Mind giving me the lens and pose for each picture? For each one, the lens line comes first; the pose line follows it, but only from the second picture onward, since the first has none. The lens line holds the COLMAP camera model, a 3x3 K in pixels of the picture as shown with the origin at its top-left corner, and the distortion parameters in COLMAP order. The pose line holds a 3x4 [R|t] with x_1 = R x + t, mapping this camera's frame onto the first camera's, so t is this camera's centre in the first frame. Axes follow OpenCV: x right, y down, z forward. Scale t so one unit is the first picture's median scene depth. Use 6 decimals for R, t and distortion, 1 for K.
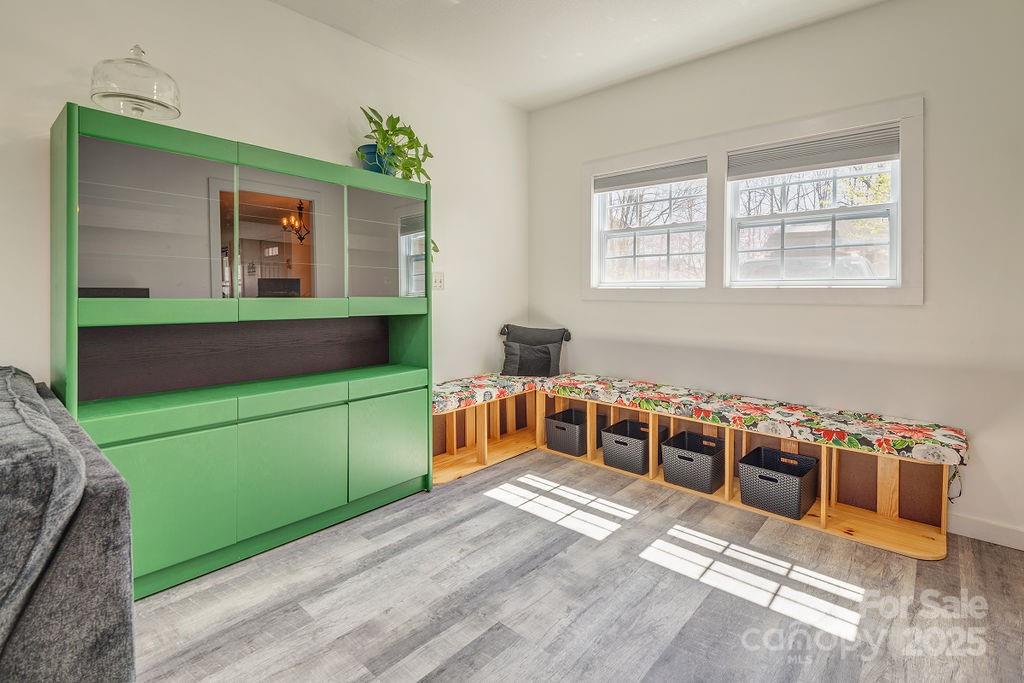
lens RADIAL K [[484.9, 0, 514.4], [0, 484.9, 288.0], [0, 0, 1]] dist [-0.001100, -0.000375]
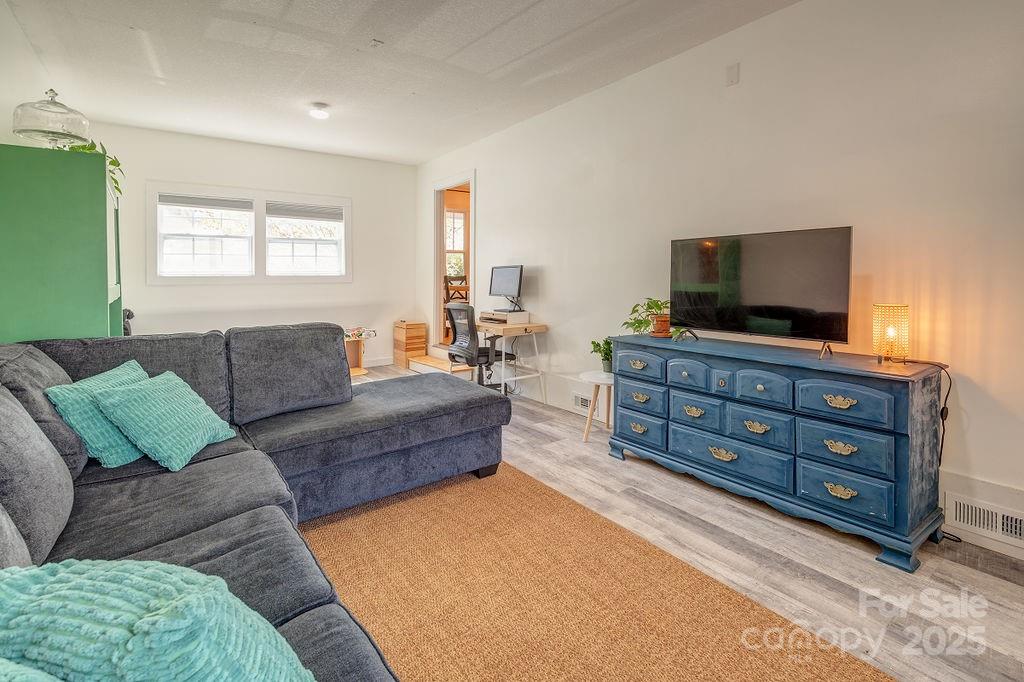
lens RADIAL K [[480.3, 0, 511.4], [0, 480.3, 276.3], [0, 0, 1]] dist [-0.000918, -0.000437]
pose [[0.215630, -0.009298, 0.976431, -1.216089], [0.004154, 0.999954, 0.008605, -0.009159], [-0.976466, 0.002201, 0.215659, -0.309281]]
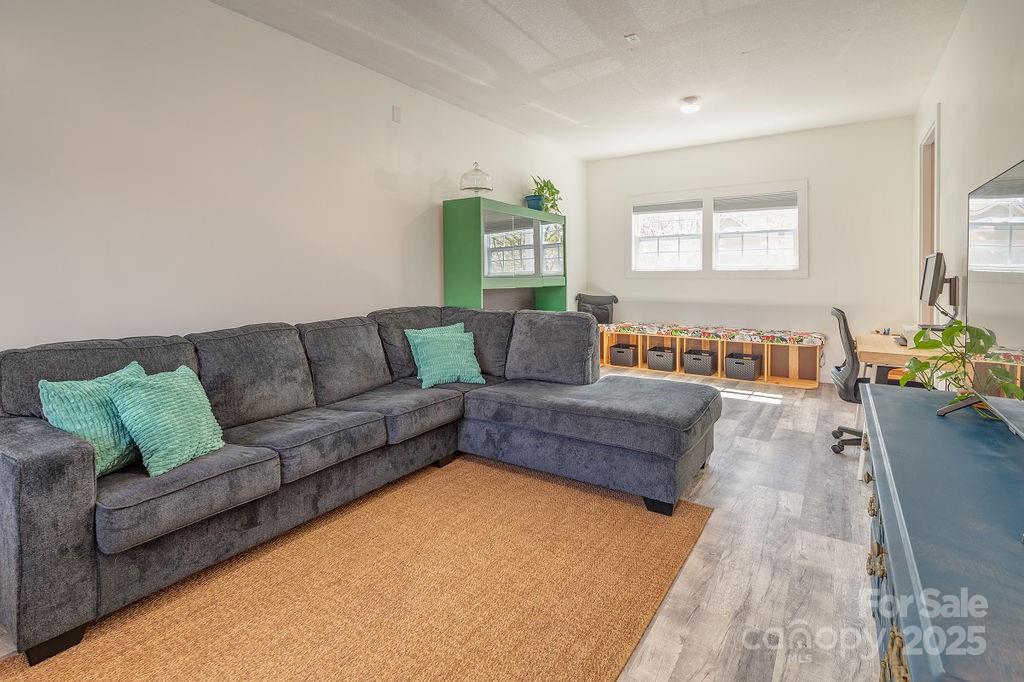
lens RADIAL K [[491.5, 0, 511.1], [0, 491.5, 266.1], [0, 0, 1]] dist [-0.000630, -0.000602]
pose [[0.992129, -0.008340, 0.124945, -0.621383], [0.009748, 0.999896, -0.010664, -0.003354], [-0.124843, 0.011798, 0.992106, -0.847095]]
